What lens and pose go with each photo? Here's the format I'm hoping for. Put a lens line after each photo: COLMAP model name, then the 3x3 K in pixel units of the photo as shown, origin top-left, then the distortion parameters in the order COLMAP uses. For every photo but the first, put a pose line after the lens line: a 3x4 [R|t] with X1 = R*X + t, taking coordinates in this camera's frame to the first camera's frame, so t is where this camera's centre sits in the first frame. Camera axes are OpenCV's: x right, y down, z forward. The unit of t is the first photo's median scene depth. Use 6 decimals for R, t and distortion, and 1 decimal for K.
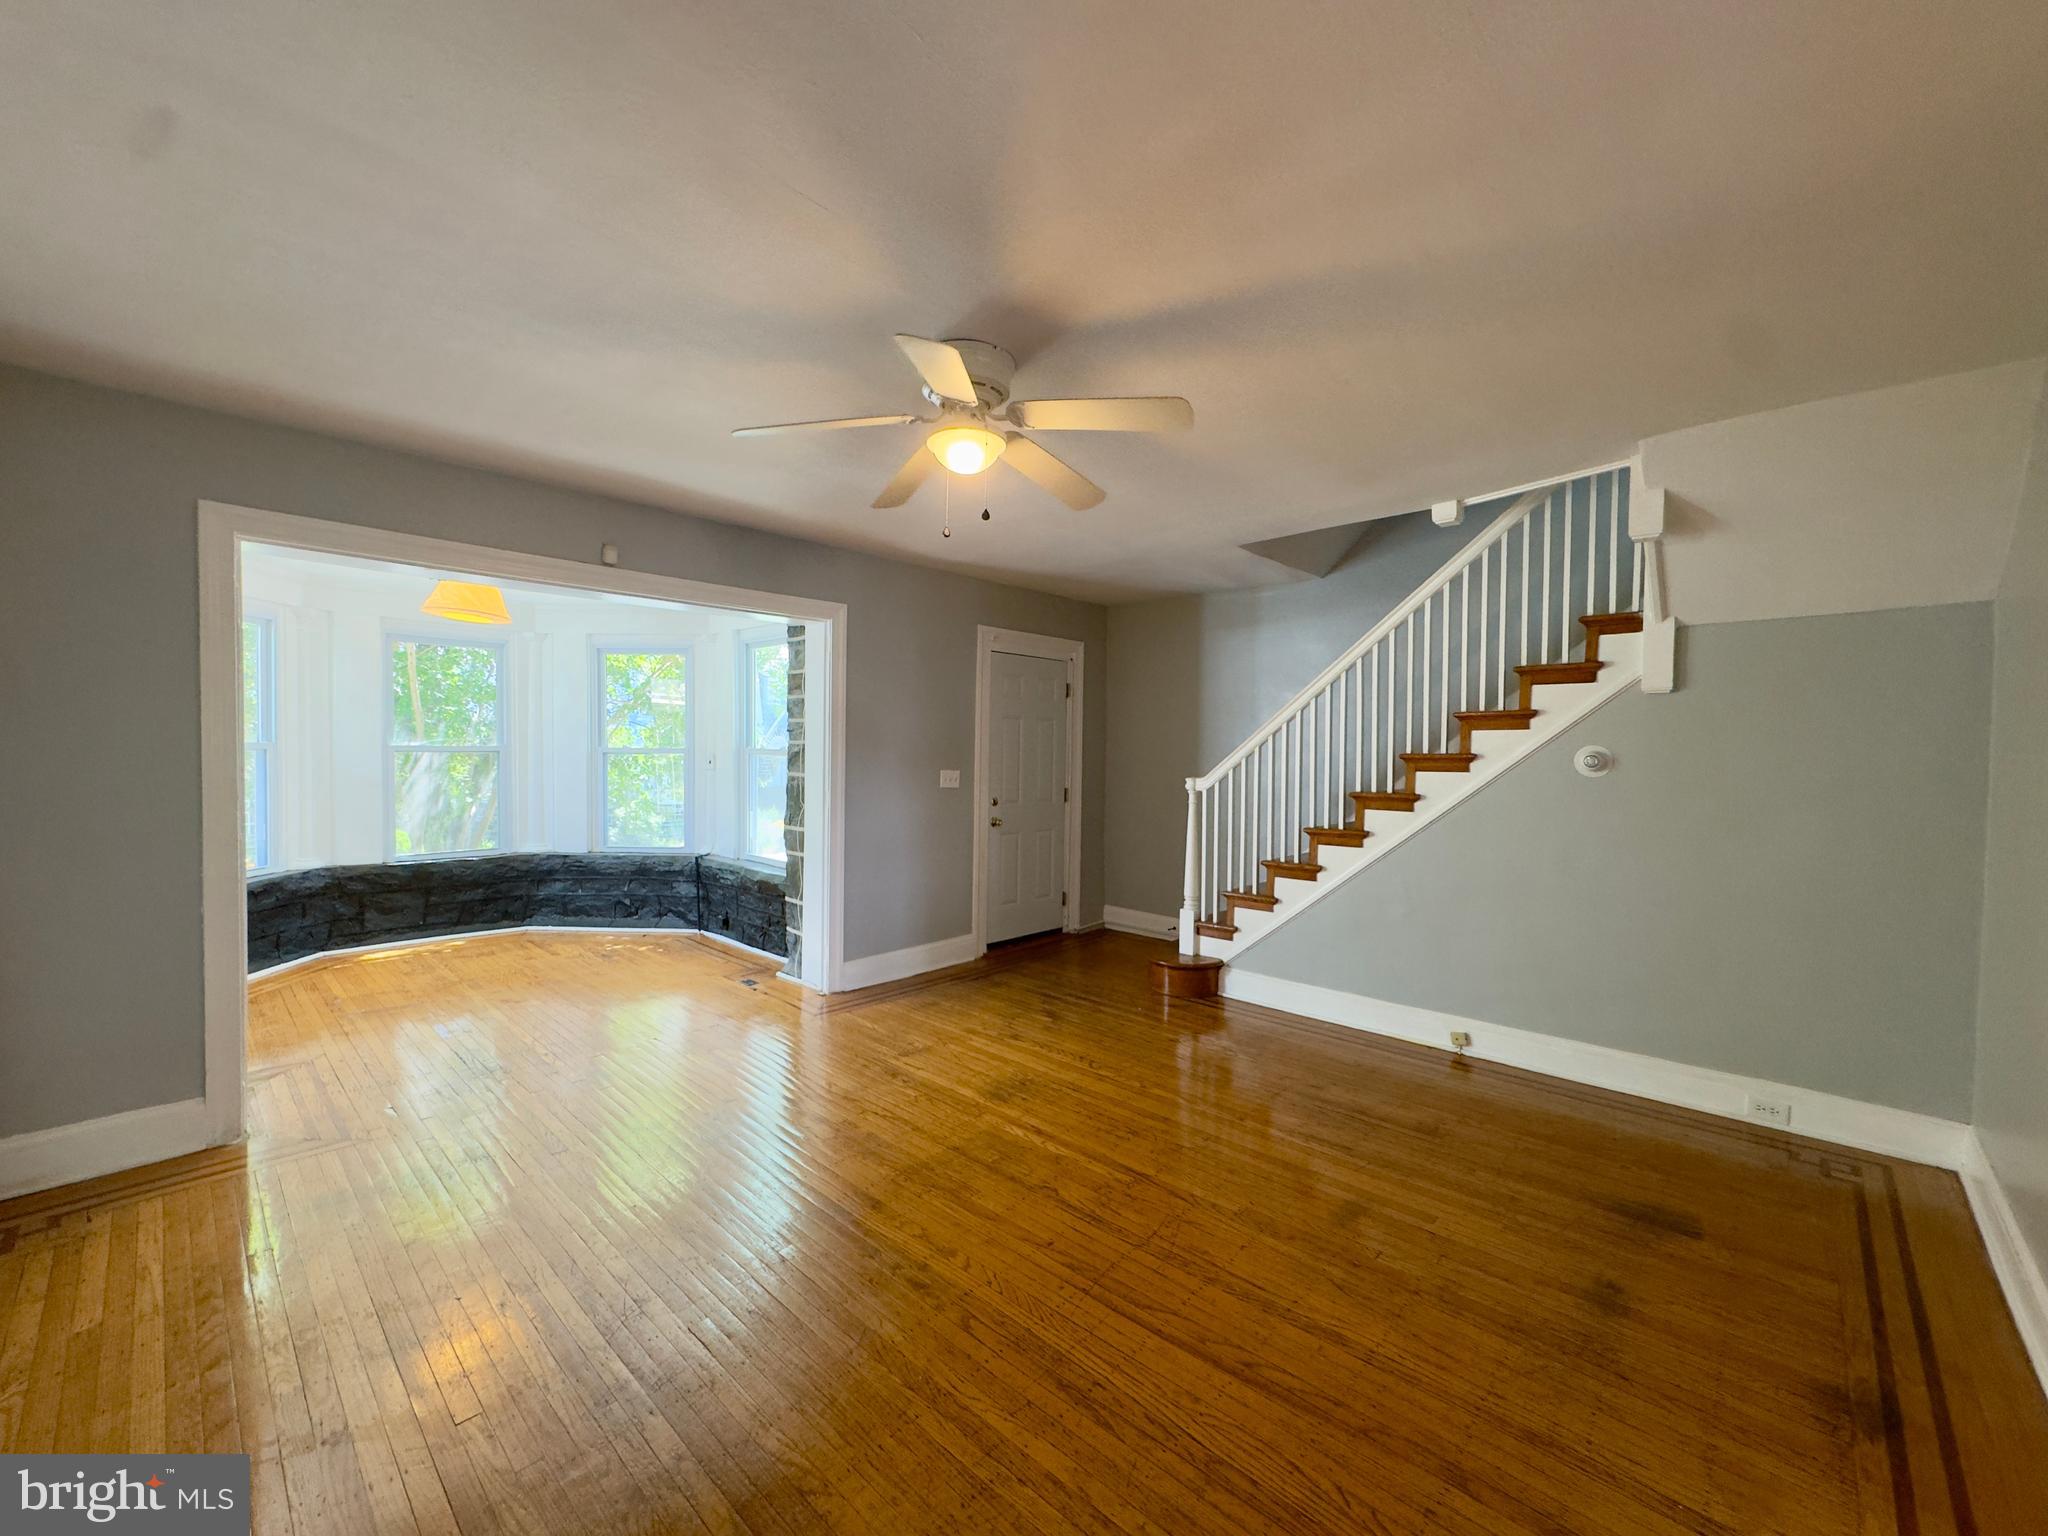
lens RADIAL K [[816.4, 0, 1017.4], [0, 816.4, 767.4], [0, 0, 1]] dist [0.000638, 0.000267]
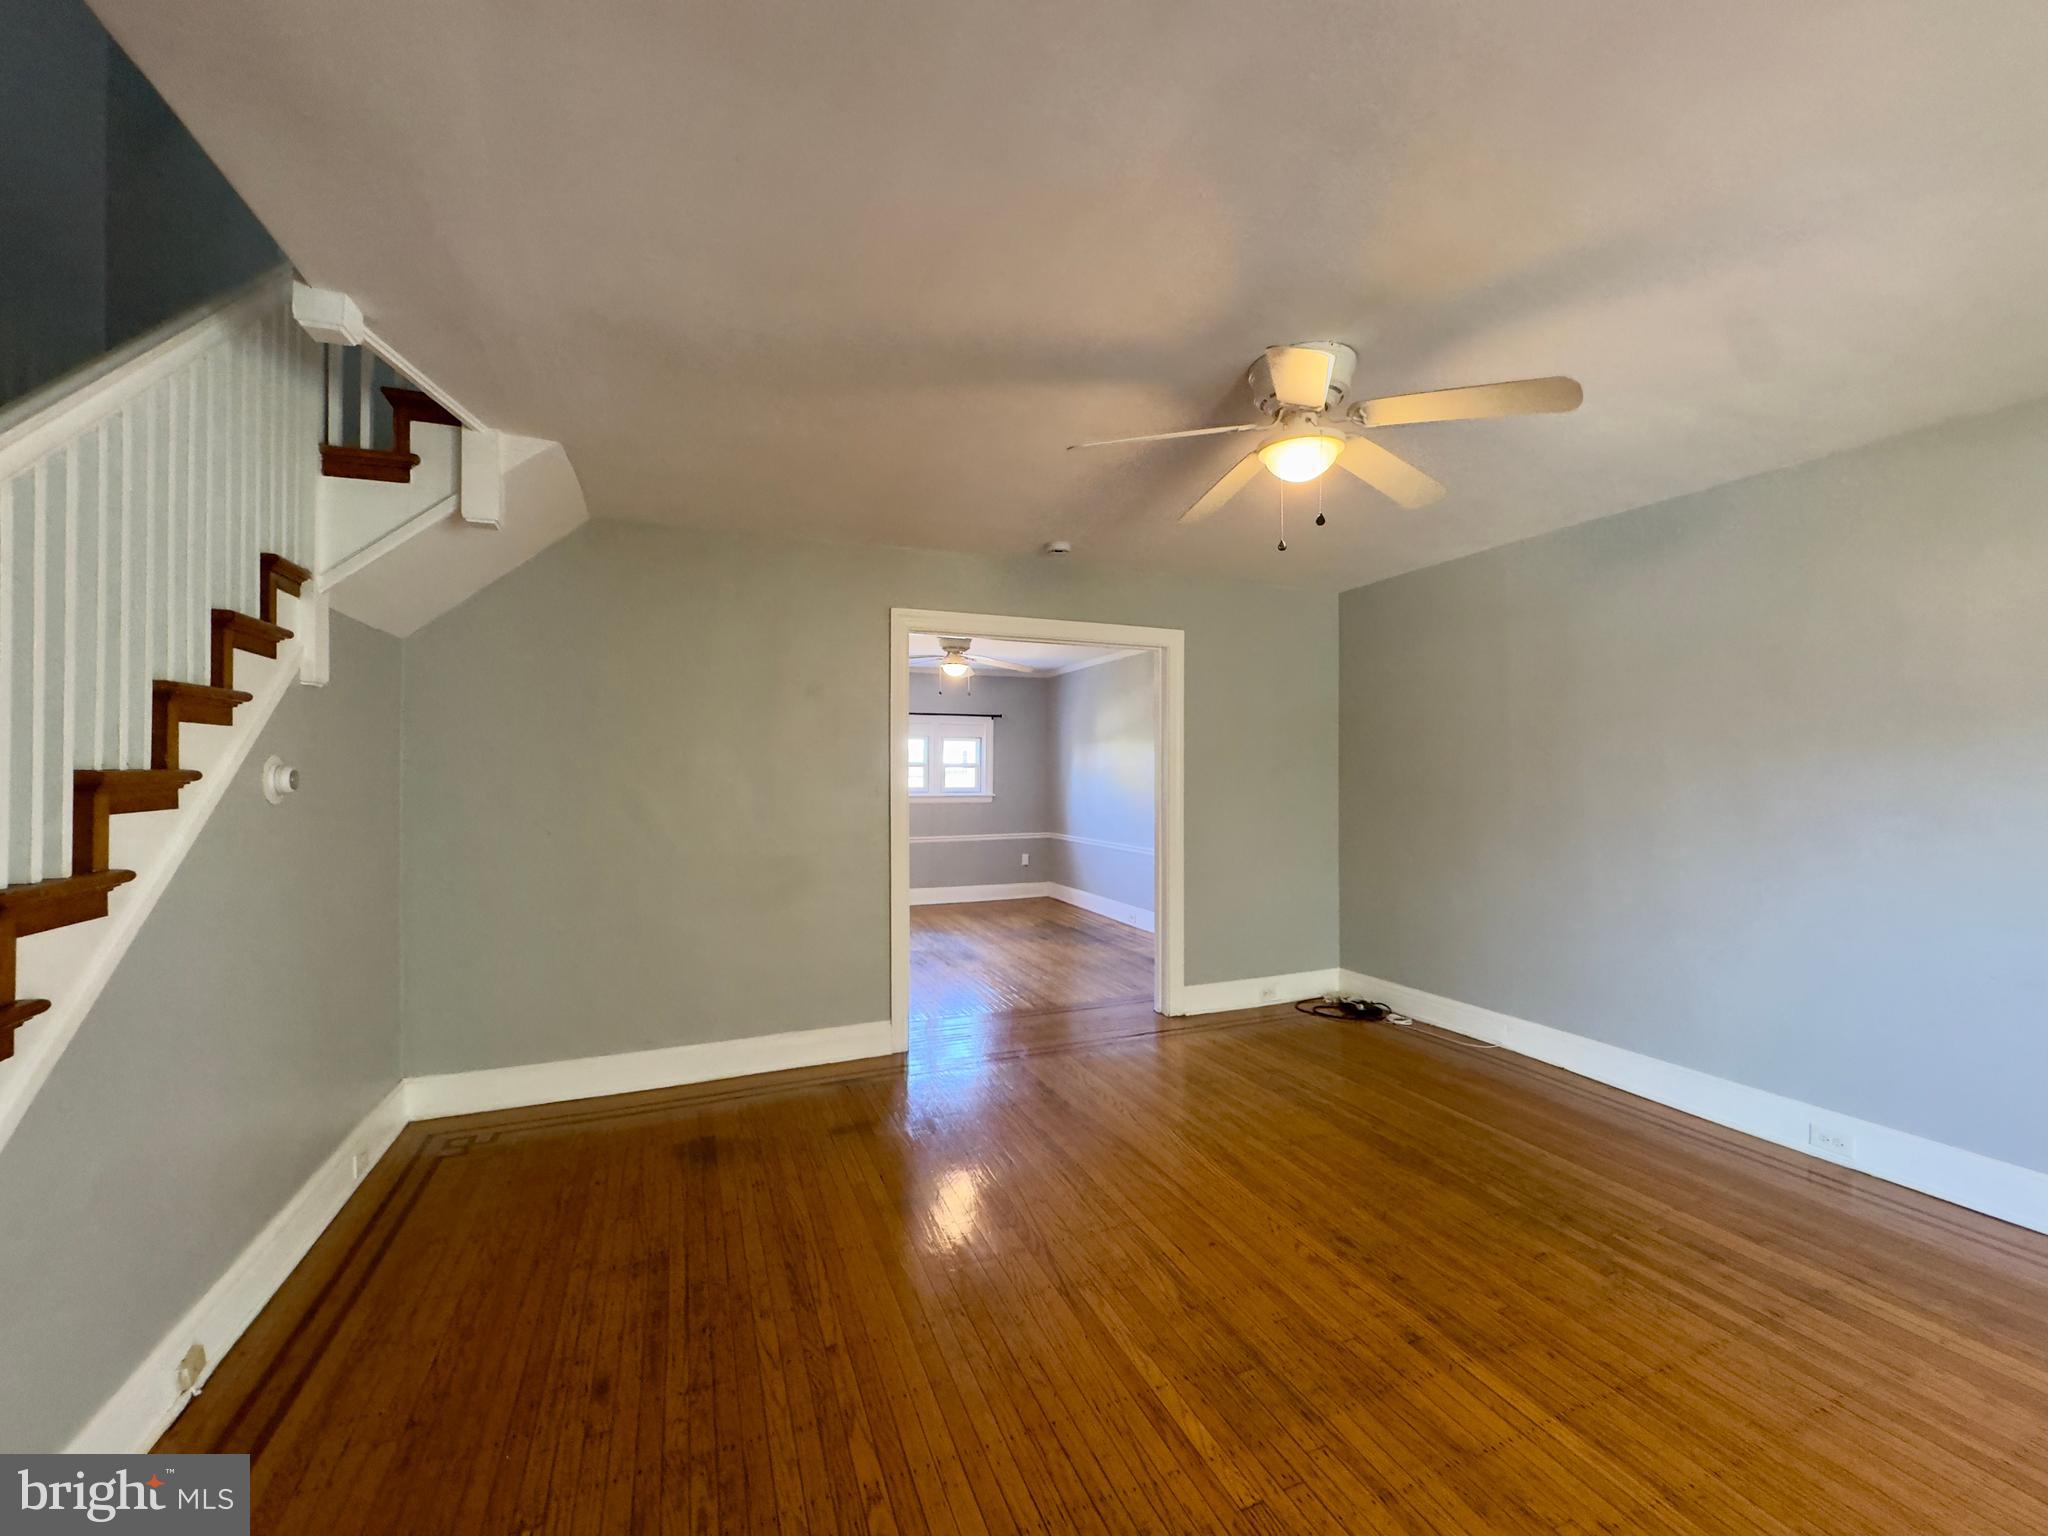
lens RADIAL K [[816.4, 0, 1017.4], [0, 816.4, 767.4], [0, 0, 1]] dist [0.000638, 0.000267]
pose [[-0.912566, -0.004712, 0.408902, -0.142815], [0.002870, 0.999835, 0.017925, -0.037914], [-0.408919, 0.017532, -0.912402, 1.873317]]
